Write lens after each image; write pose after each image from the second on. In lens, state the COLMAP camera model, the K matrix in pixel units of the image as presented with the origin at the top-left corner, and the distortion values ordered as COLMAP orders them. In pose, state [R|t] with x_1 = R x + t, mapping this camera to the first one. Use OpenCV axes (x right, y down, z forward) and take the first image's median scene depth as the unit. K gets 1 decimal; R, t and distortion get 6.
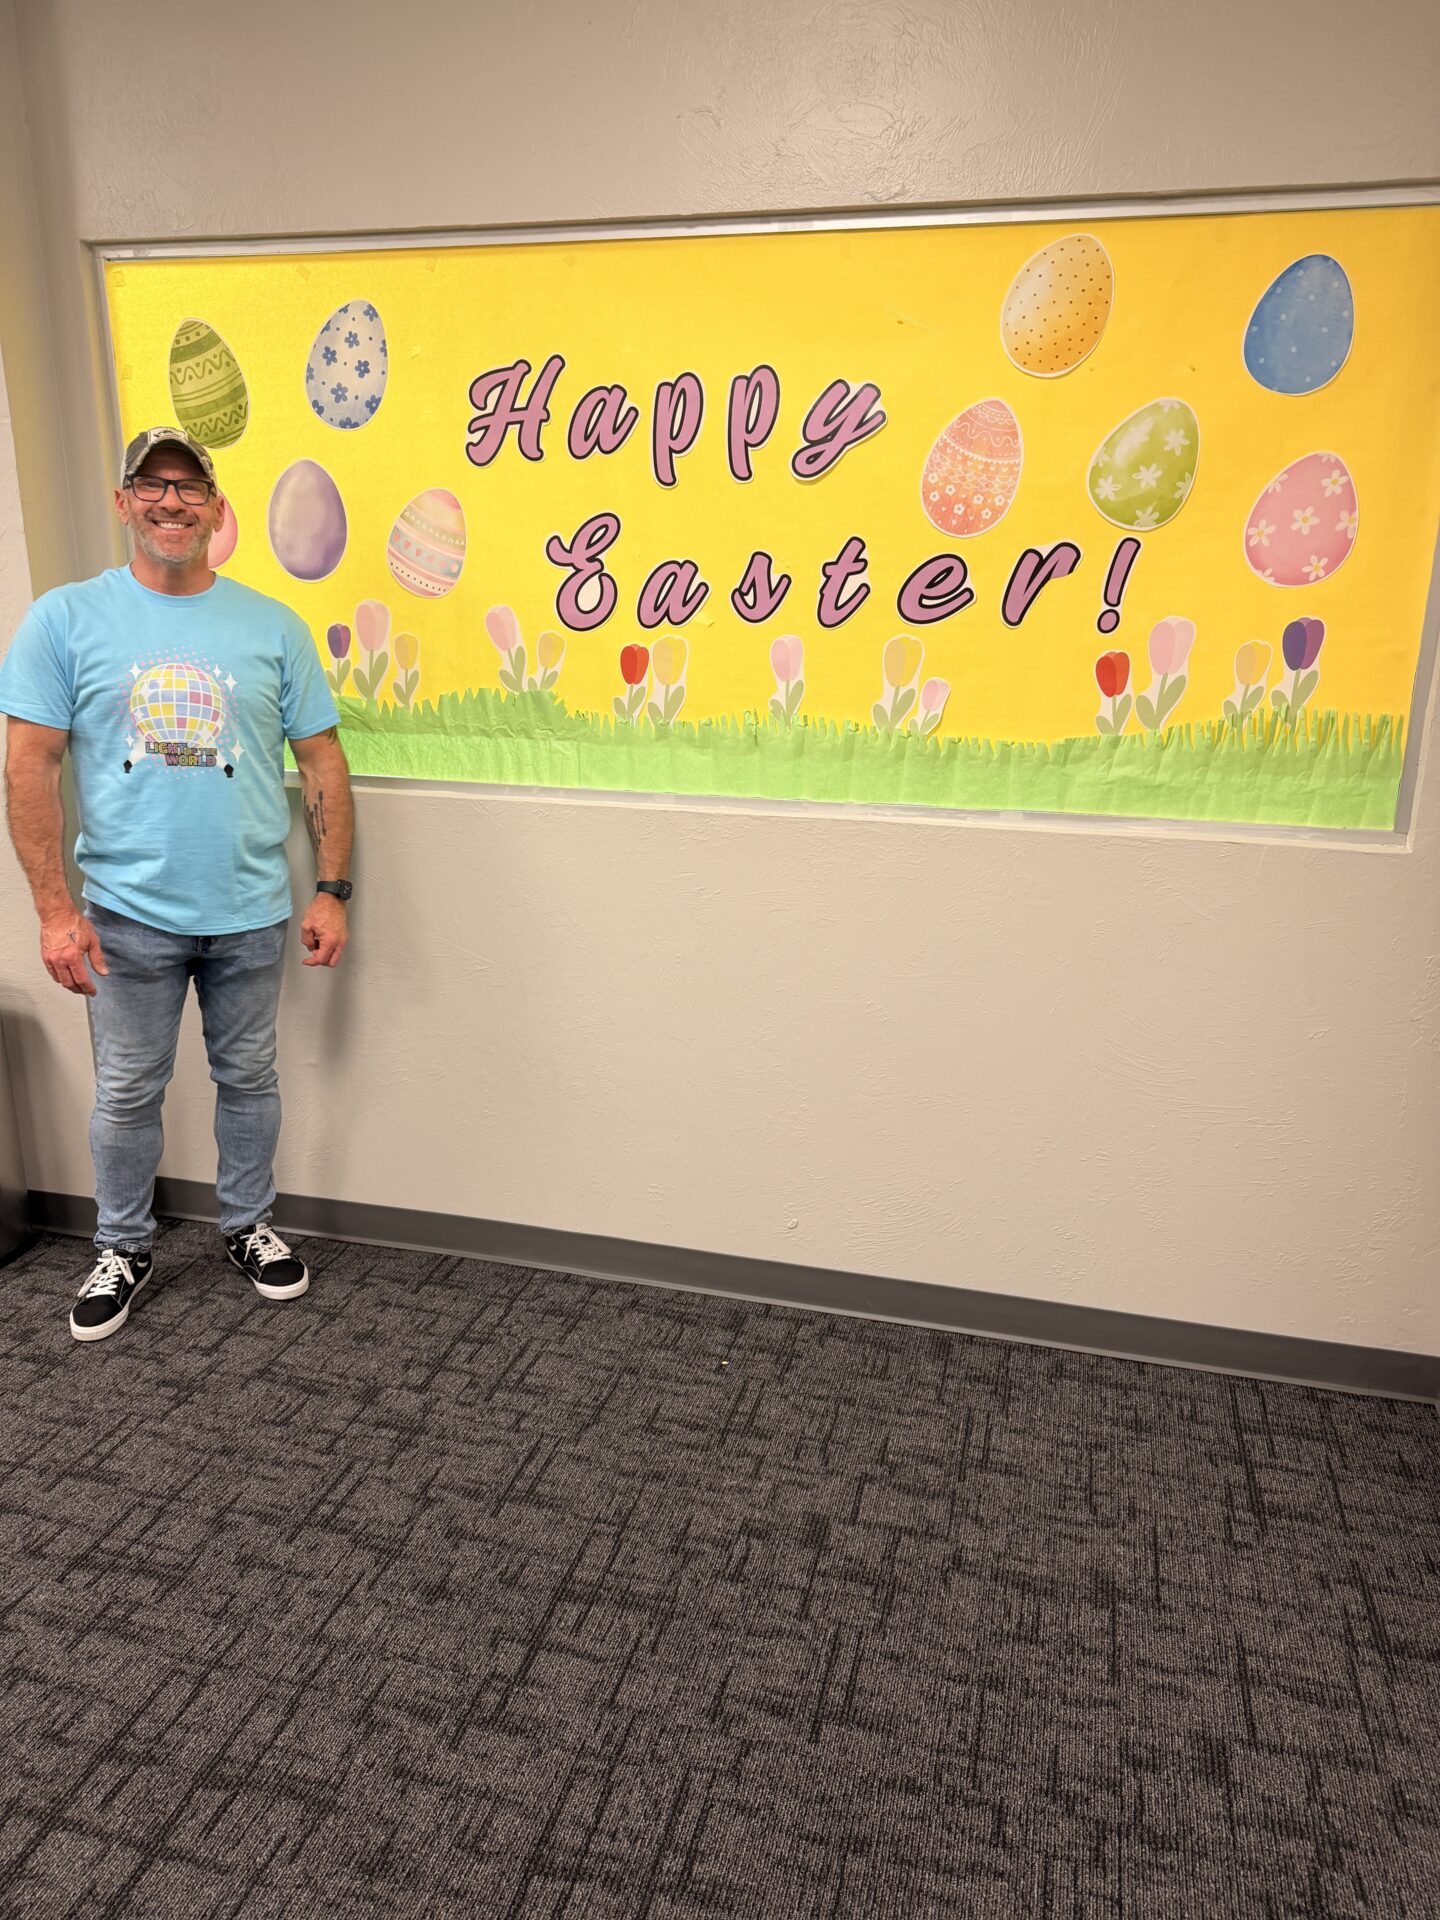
lens RADIAL K [[1354.6, 0, 720.0], [0, 1354.6, 960.0], [0, 0, 1]] dist [0.112276, -0.194823]
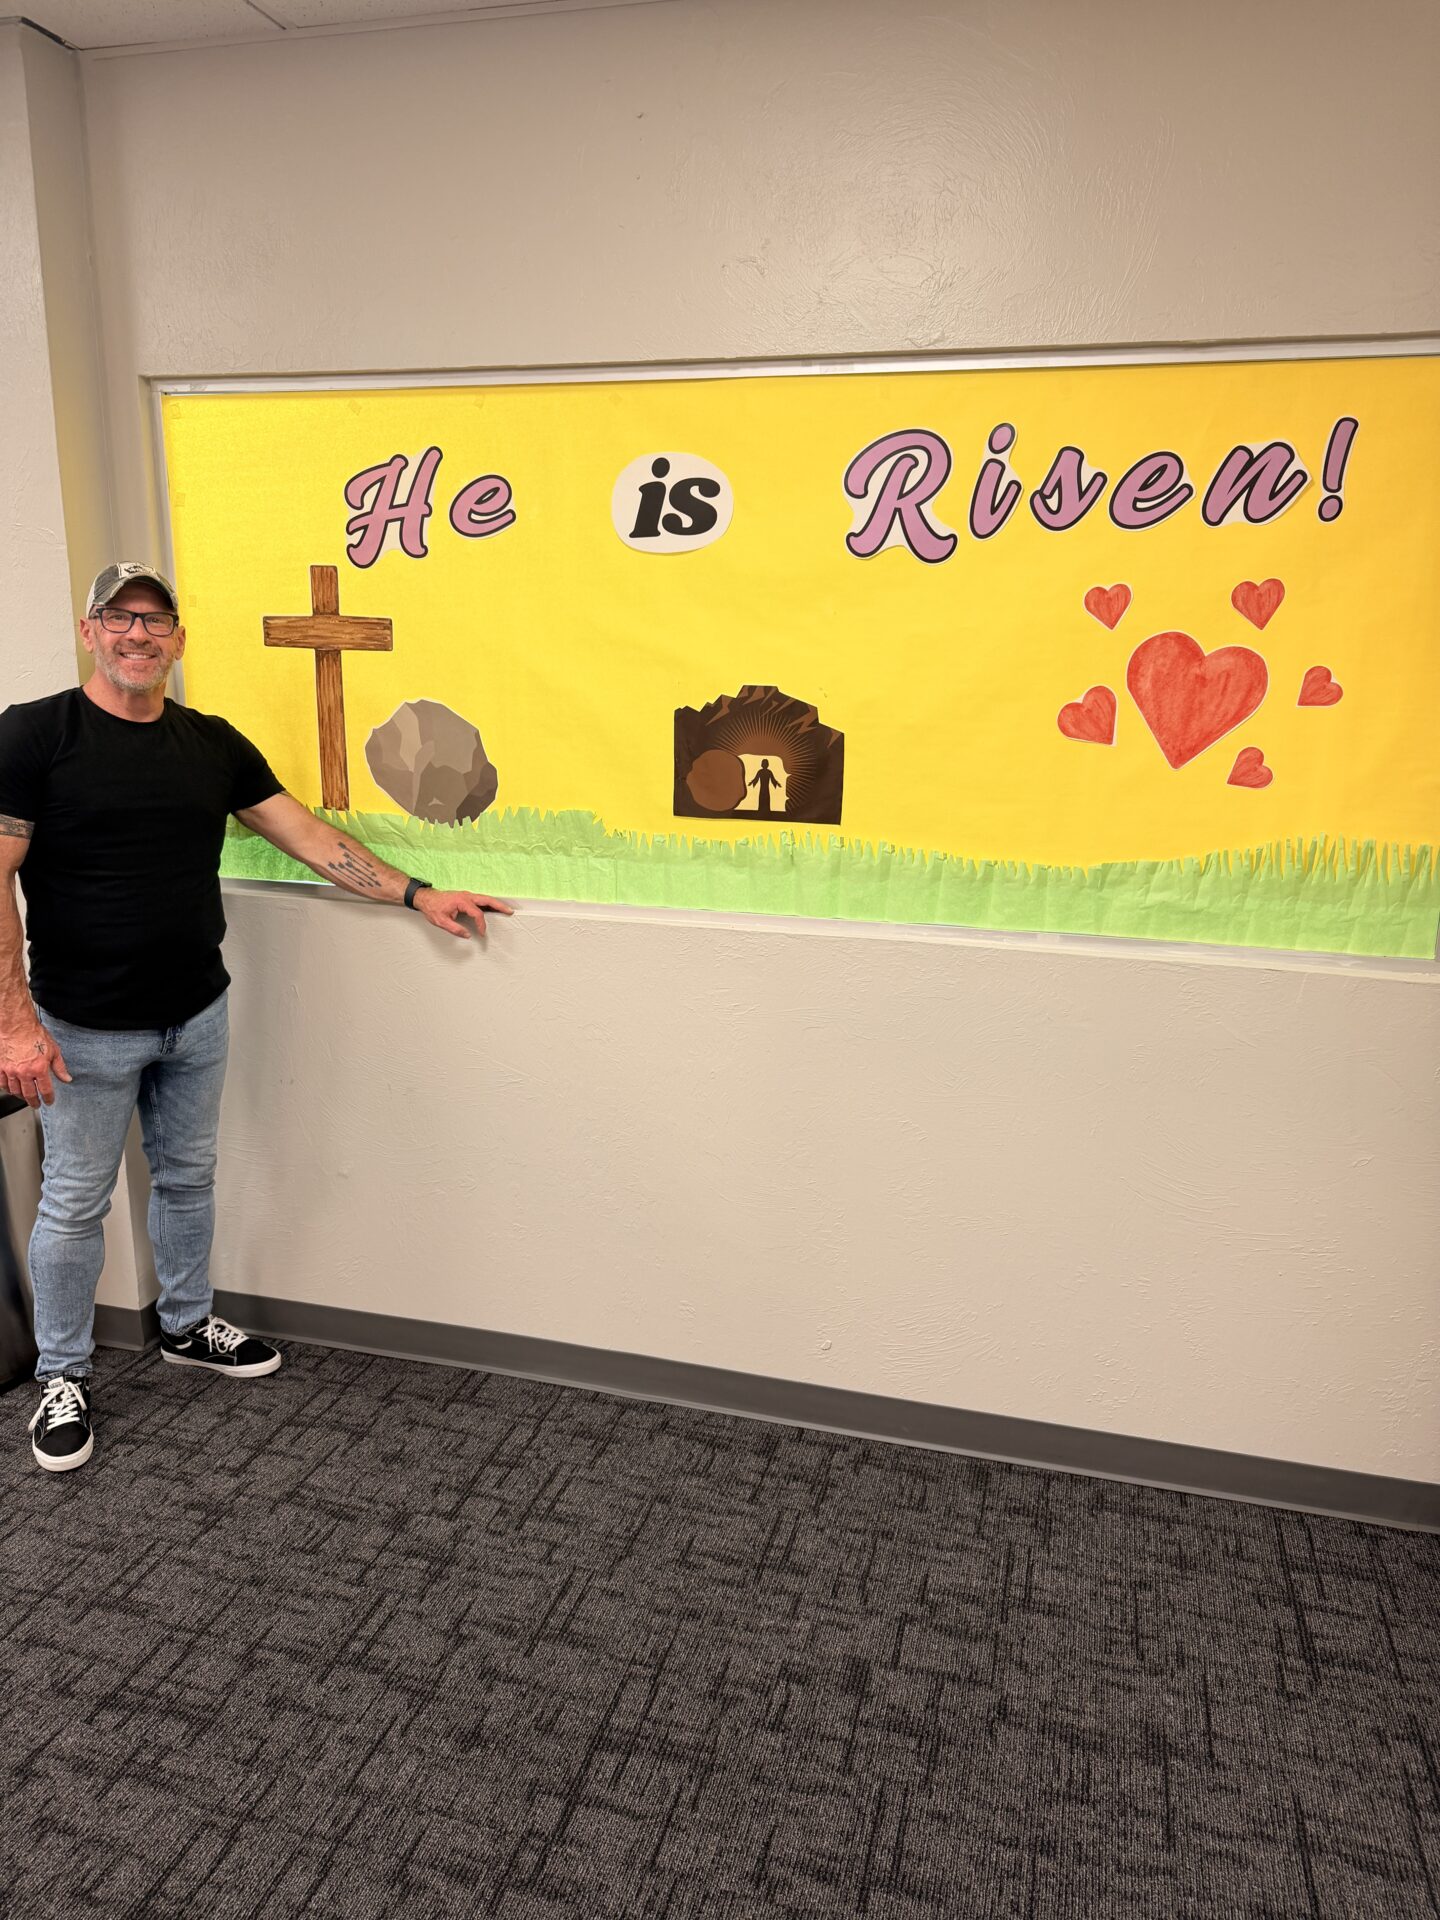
lens RADIAL K [[1360.8, 0, 710.3], [0, 1360.8, 964.2], [0, 0, 1]] dist [0.060418, -0.083022]
pose [[0.999900, 0.004937, -0.013283, -0.021559], [-0.005577, 0.998802, -0.048615, -0.038048], [0.013027, 0.048684, 0.998729, -0.001869]]
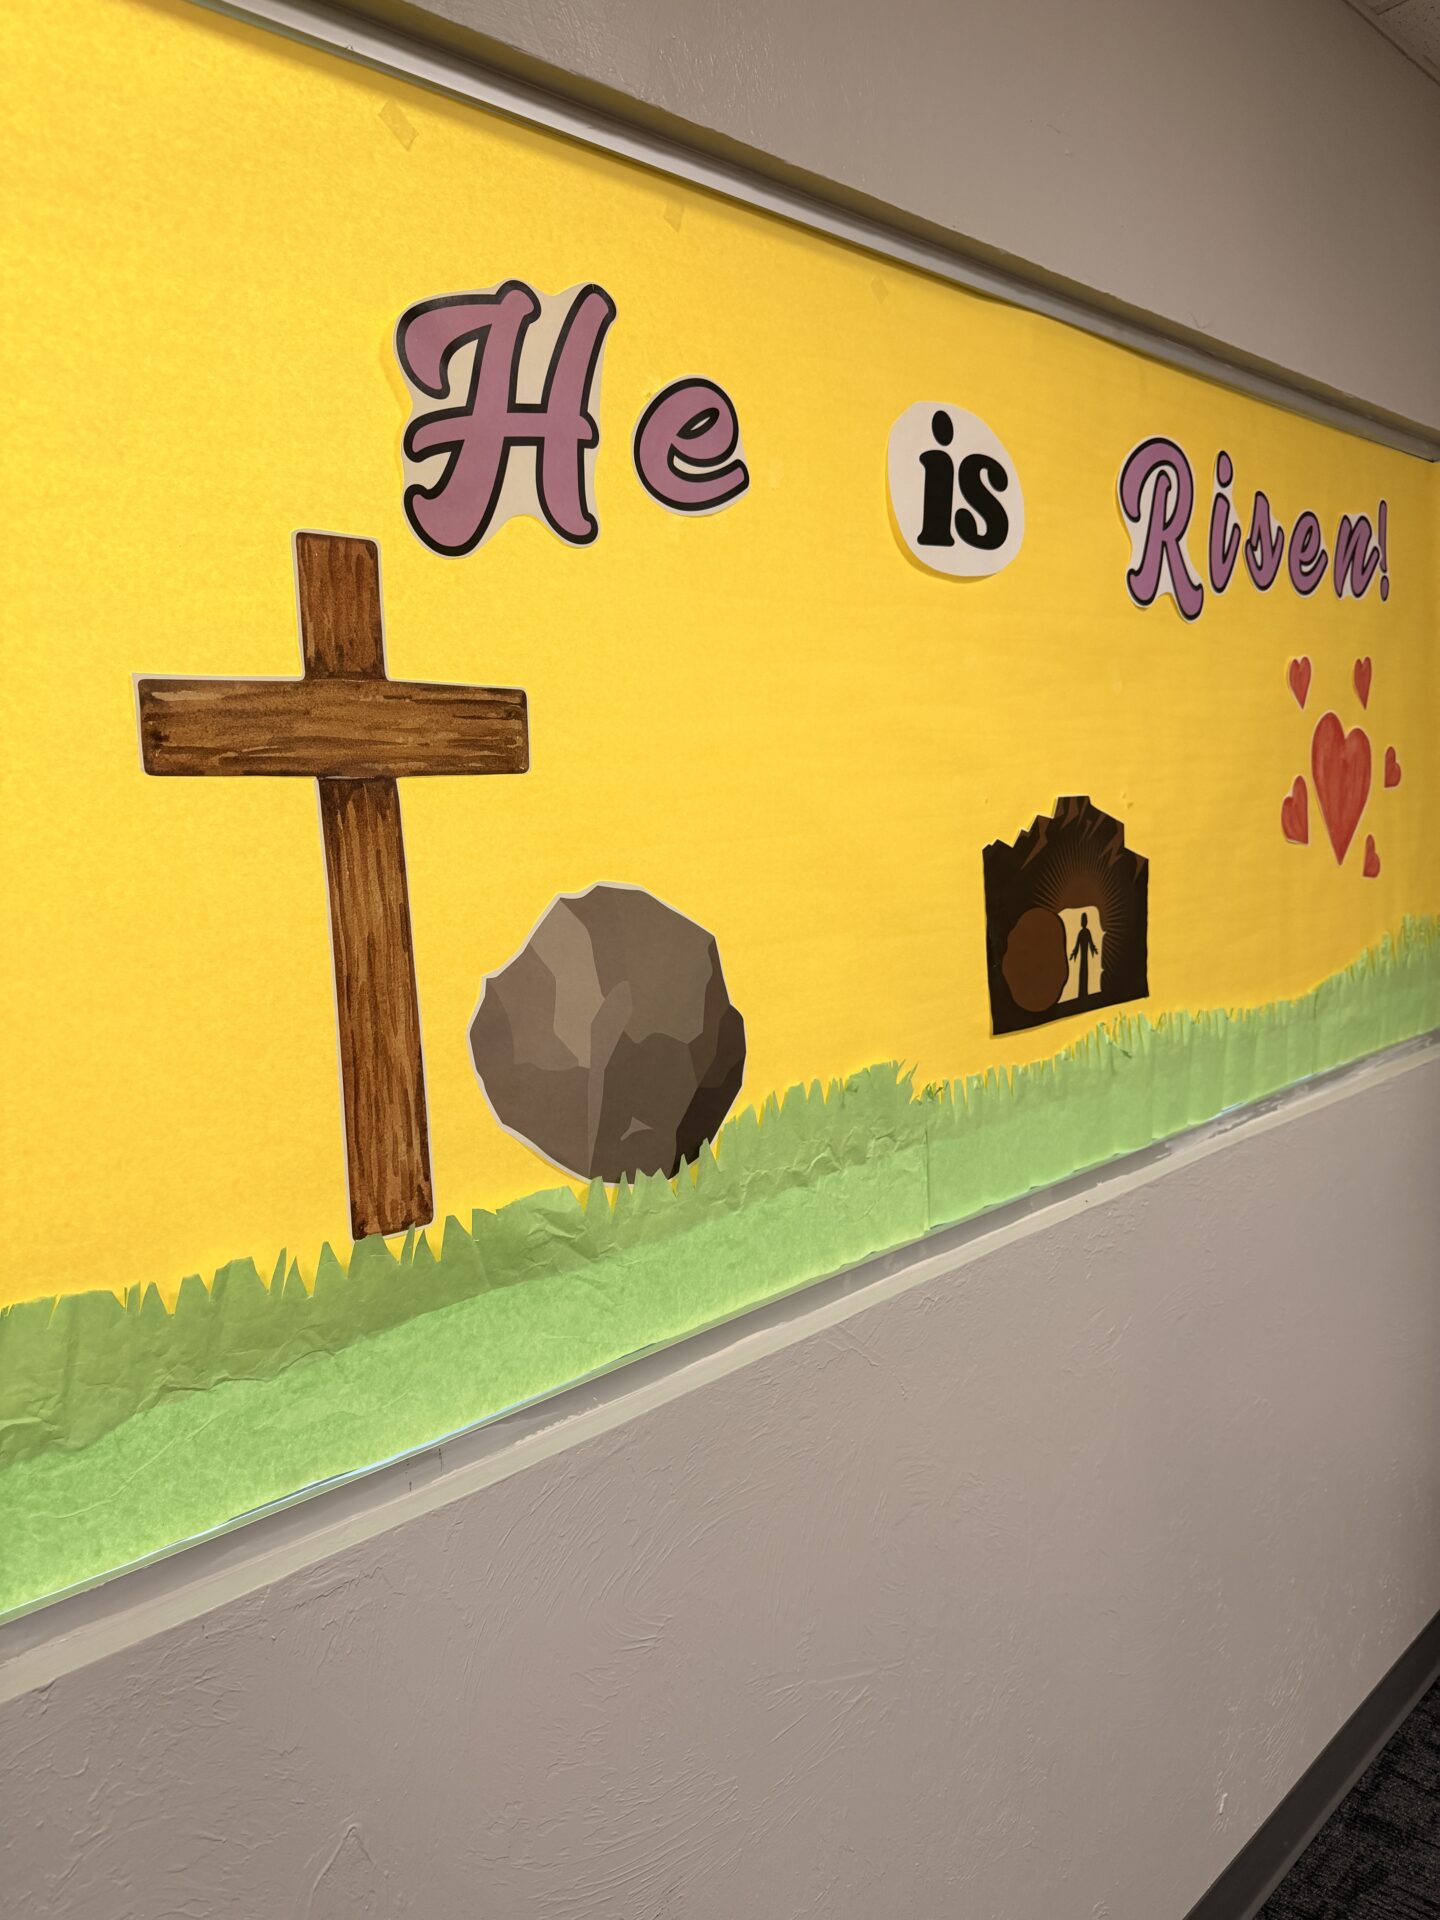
lens RADIAL K [[1334.6, 0, 702.7], [0, 1334.6, 956.5], [0, 0, 1]] dist [0.135199, -0.270461]
pose [[0.524341, -0.127674, 0.841882, -0.639980], [0.316035, 0.947256, -0.053179, -0.253895], [-0.790688, 0.293948, 0.537035, 0.854046]]
